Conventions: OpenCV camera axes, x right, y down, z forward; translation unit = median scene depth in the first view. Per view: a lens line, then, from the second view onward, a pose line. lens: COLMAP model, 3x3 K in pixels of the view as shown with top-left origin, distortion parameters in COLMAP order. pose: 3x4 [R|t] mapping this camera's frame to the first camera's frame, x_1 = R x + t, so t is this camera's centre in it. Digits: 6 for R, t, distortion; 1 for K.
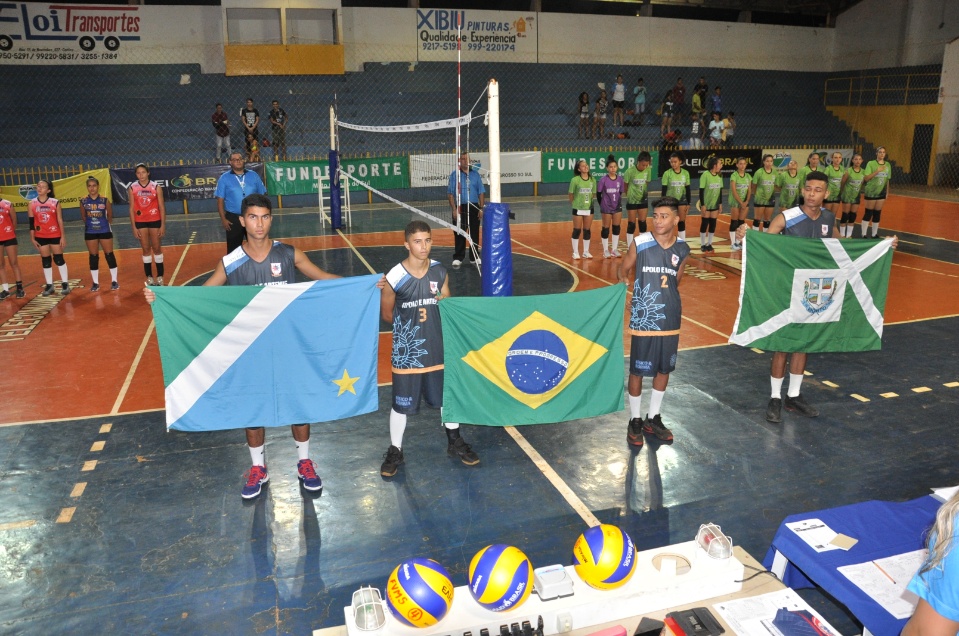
lens RADIAL K [[769.4, 0, 476.2], [0, 769.4, 313.8], [0, 0, 1]] dist [-0.048604, 0.005912]
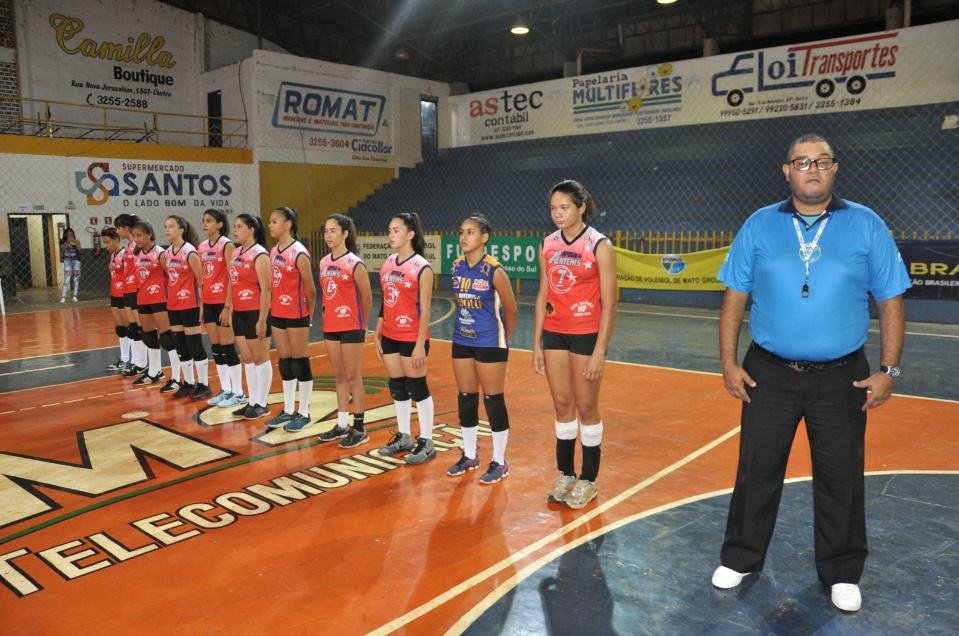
lens RADIAL K [[749.4, 0, 474.0], [0, 749.4, 308.1], [0, 0, 1]] dist [-0.133879, 0.096681]
pose [[0.545435, 0.106256, -0.831391, -0.065861], [-0.206111, 0.978476, -0.010165, -0.052915], [0.812416, 0.176904, 0.555595, 0.329683]]
